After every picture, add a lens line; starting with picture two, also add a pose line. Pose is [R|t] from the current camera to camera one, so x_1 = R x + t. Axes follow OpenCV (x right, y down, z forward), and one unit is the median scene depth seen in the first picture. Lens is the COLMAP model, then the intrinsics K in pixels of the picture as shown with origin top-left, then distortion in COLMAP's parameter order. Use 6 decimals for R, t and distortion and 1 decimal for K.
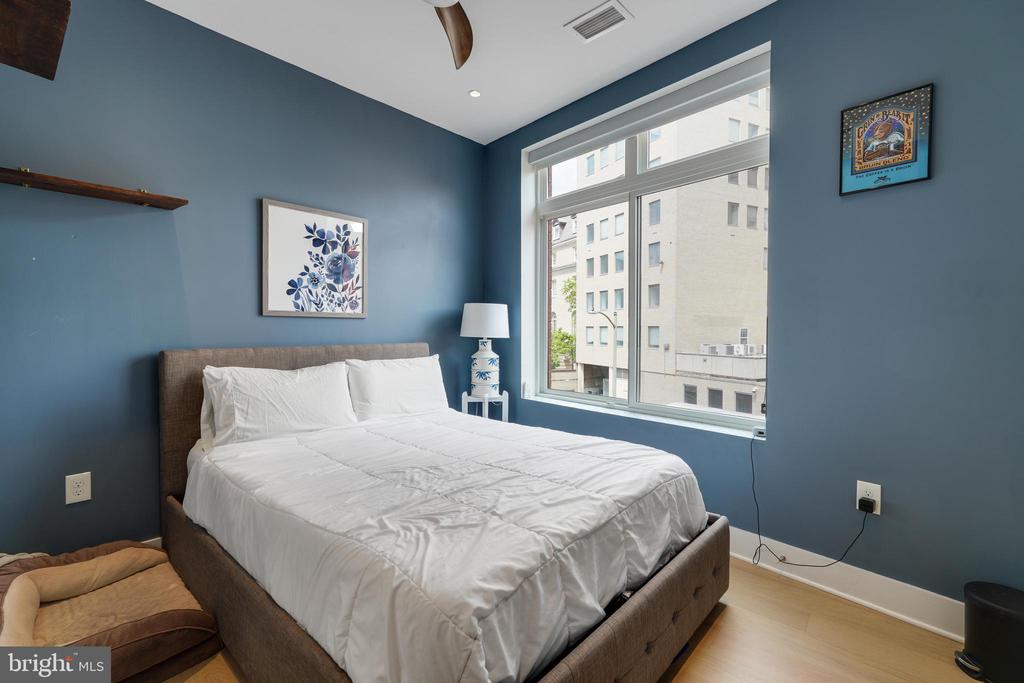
lens RADIAL K [[454.2, 0, 503.7], [0, 454.2, 340.3], [0, 0, 1]] dist [-0.005528, 0.005042]
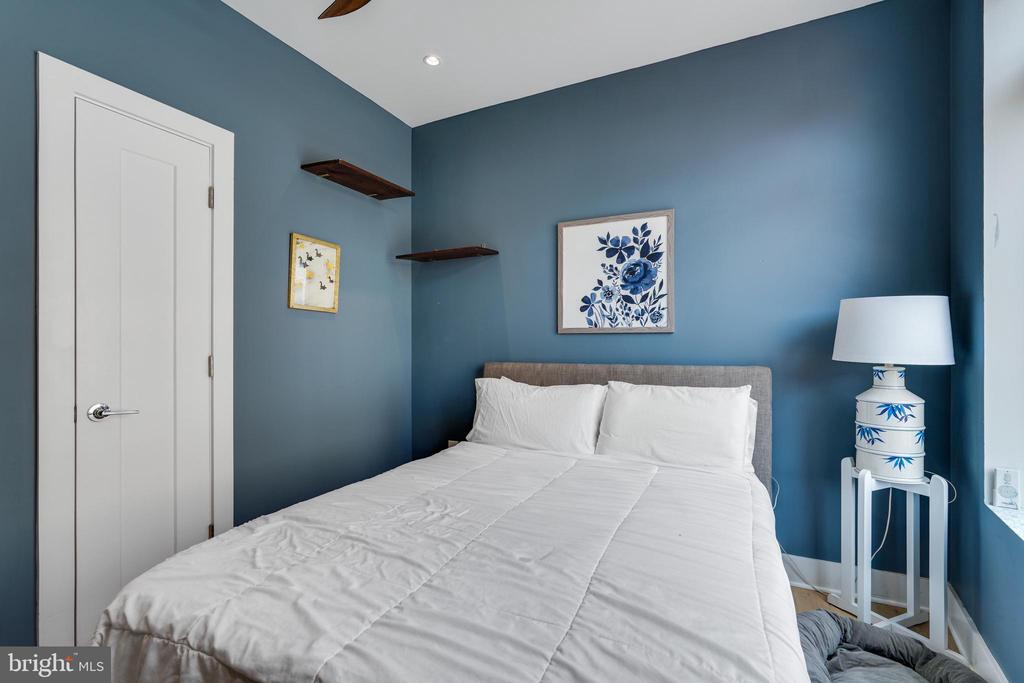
lens RADIAL K [[454.2, 0, 506.2], [0, 454.2, 341.9], [0, 0, 1]] dist [-0.005528, 0.005042]
pose [[0.271465, -0.006706, -0.962425, 0.415119], [-0.024155, 0.999613, -0.013778, -0.015457], [0.962145, 0.026988, 0.271198, 0.541734]]
